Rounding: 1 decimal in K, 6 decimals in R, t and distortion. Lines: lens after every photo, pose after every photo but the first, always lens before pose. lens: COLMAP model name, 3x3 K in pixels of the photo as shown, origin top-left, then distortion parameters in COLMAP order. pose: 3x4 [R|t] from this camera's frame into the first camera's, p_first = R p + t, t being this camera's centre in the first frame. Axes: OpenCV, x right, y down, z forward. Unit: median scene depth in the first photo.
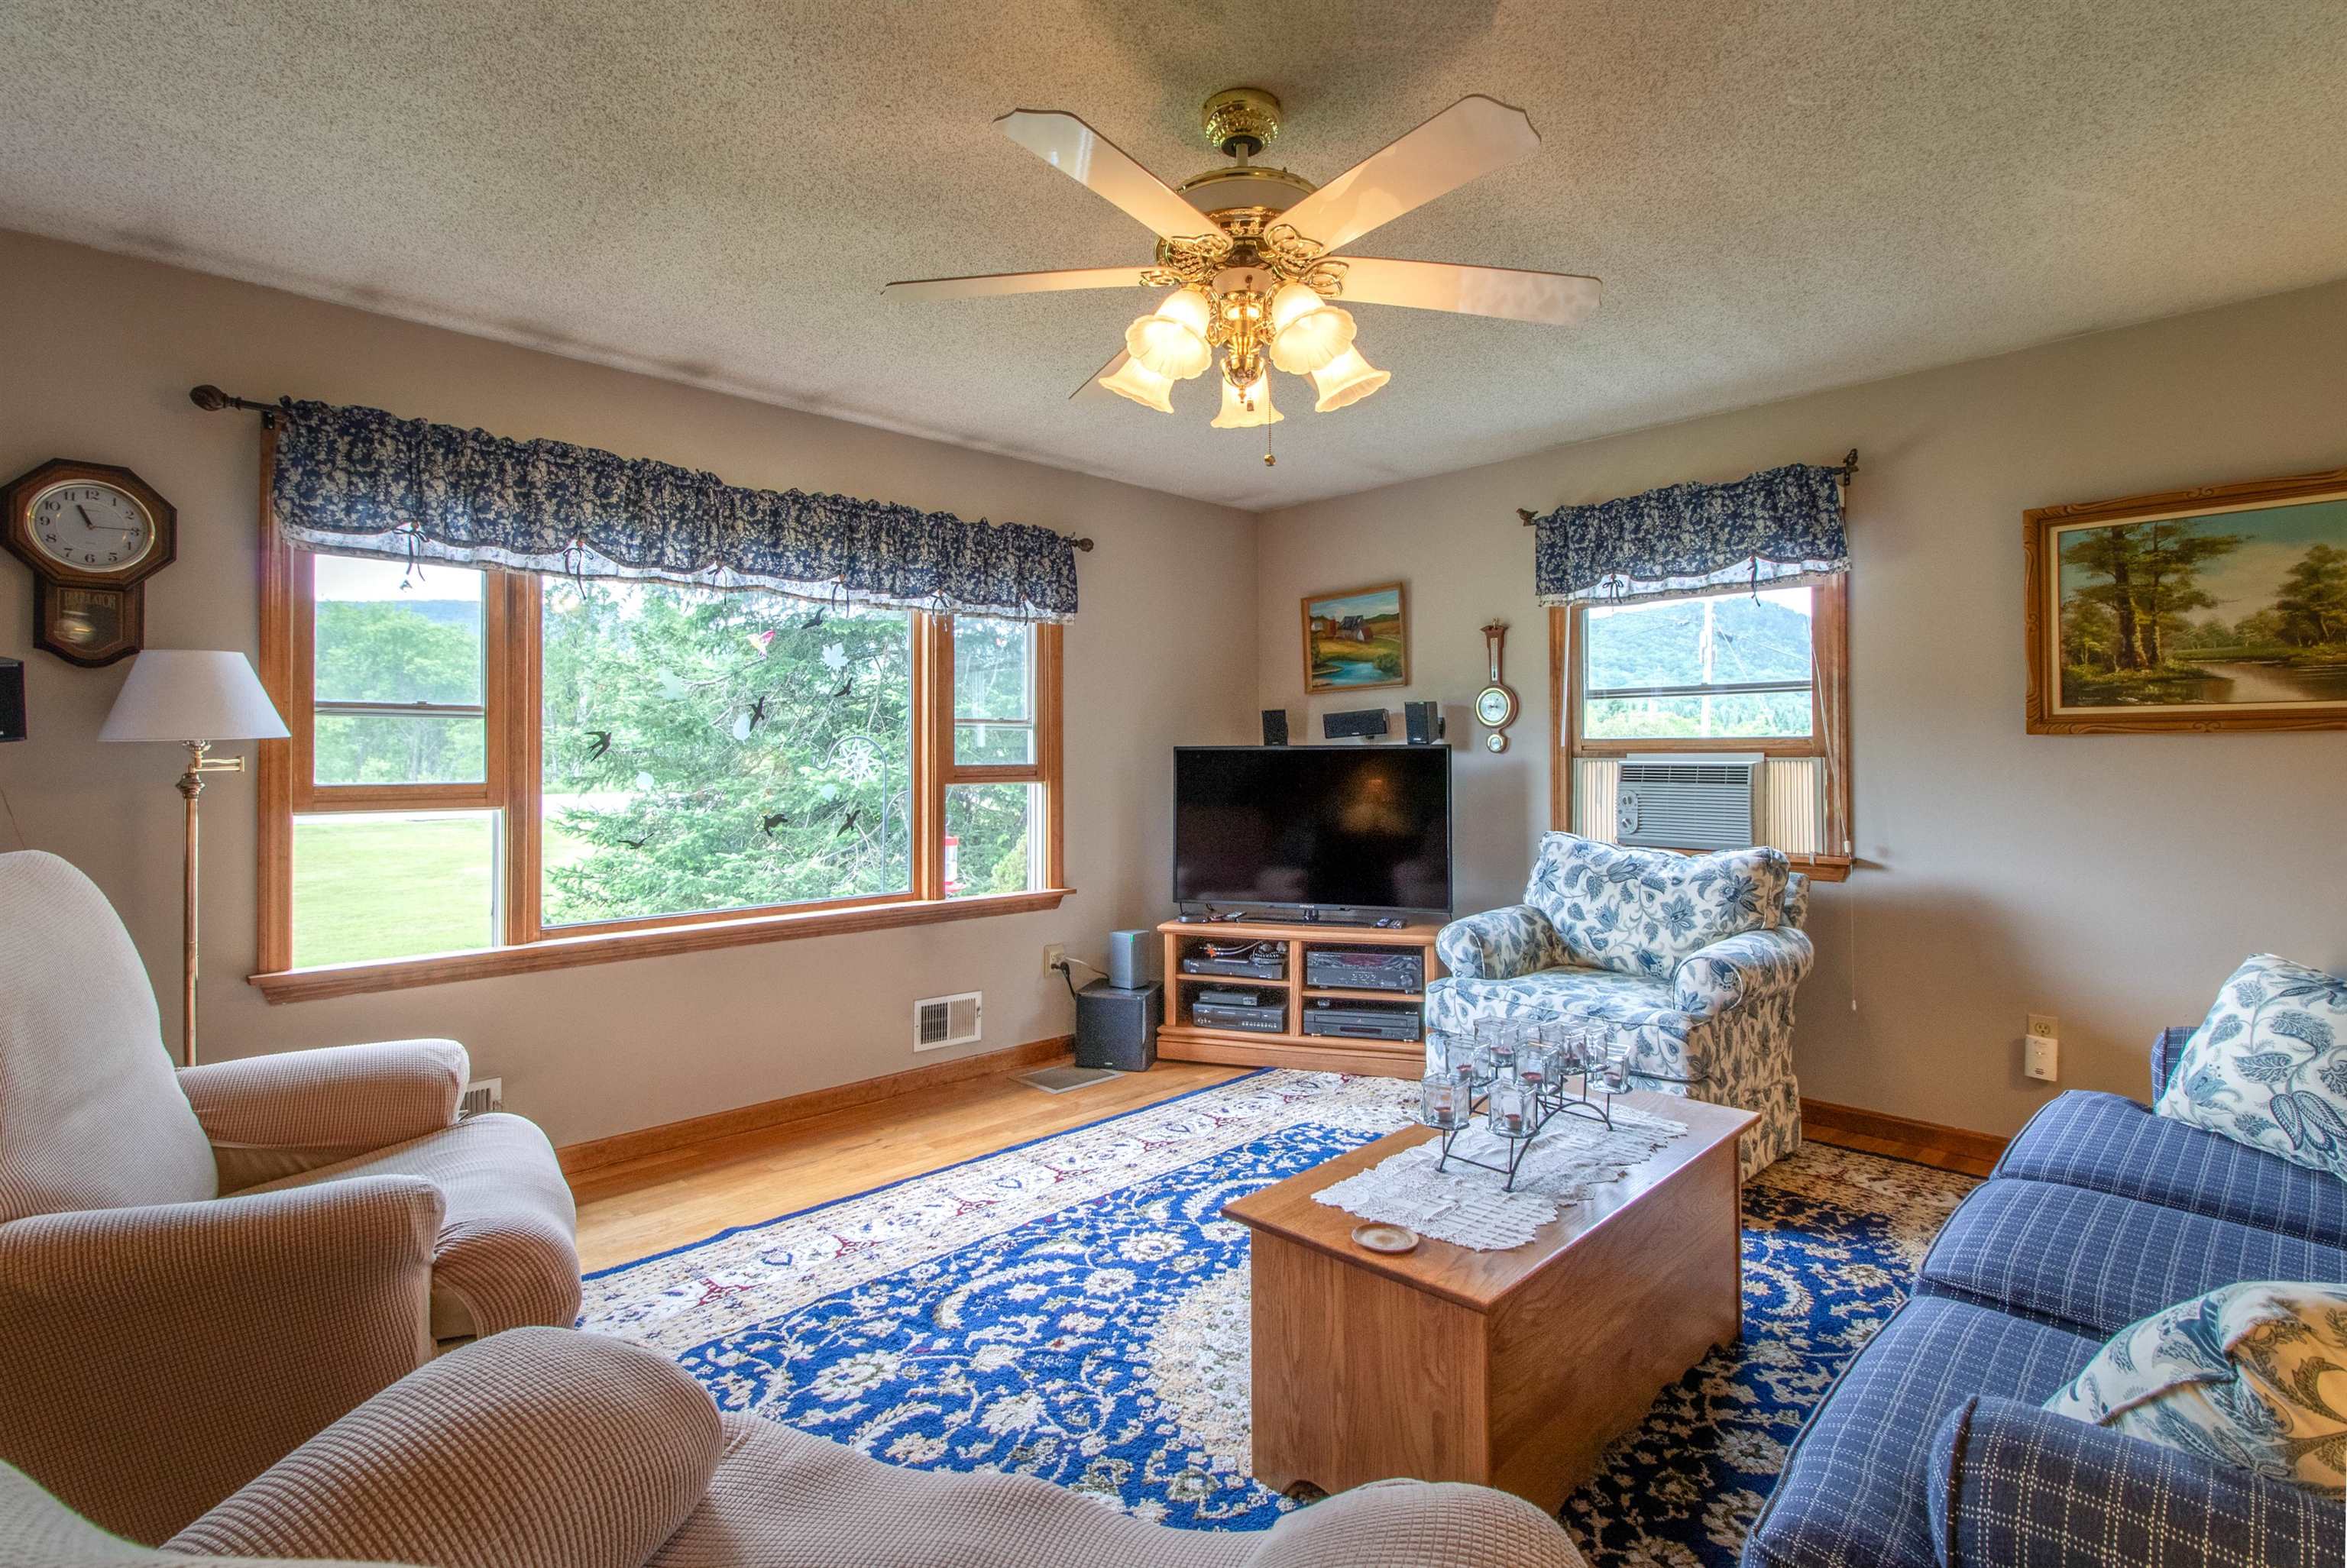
lens RADIAL K [[1114.6, 0, 1171.8], [0, 1114.6, 744.3], [0, 0, 1]] dist [0.004371, 0.000010]
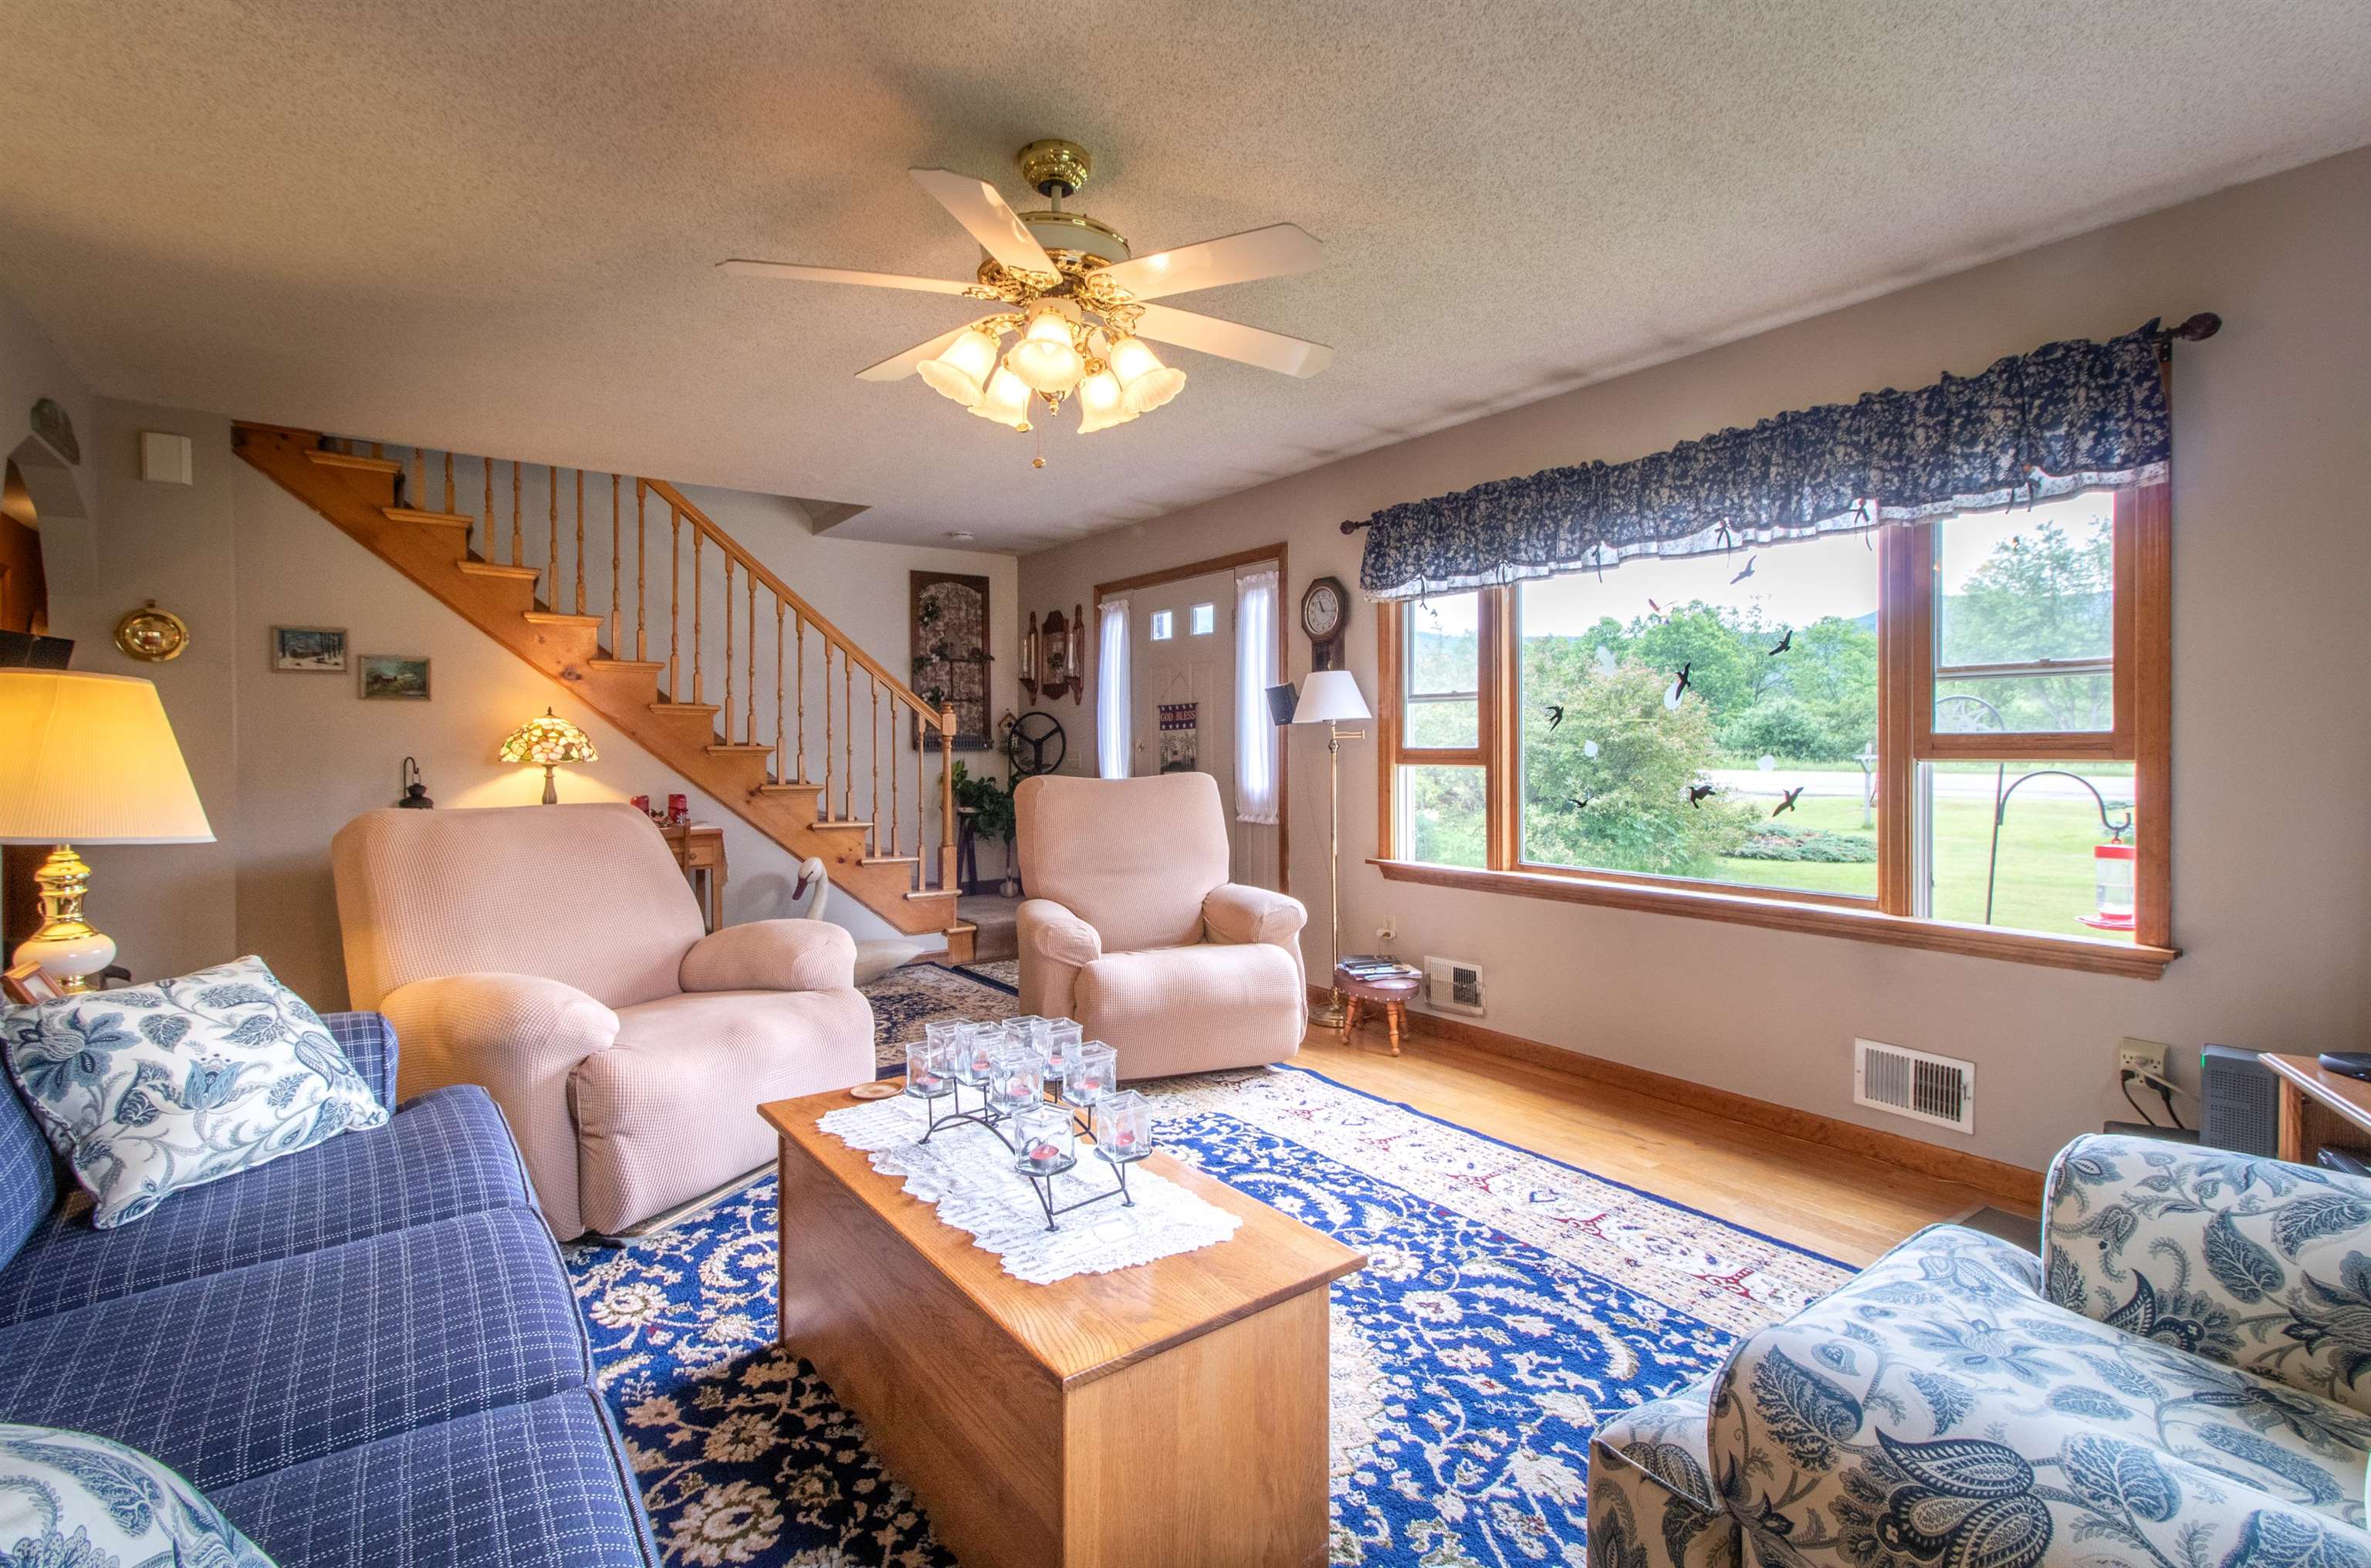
lens RADIAL K [[1098.6, 0, 1184.5], [0, 1098.6, 750.1], [0, 0, 1]] dist [0.016287, -0.000175]
pose [[-0.141871, 0.011410, -0.989819, 0.809199], [0.018493, 0.999790, 0.008875, 0.020641], [0.989712, -0.017046, -0.142052, 0.884434]]
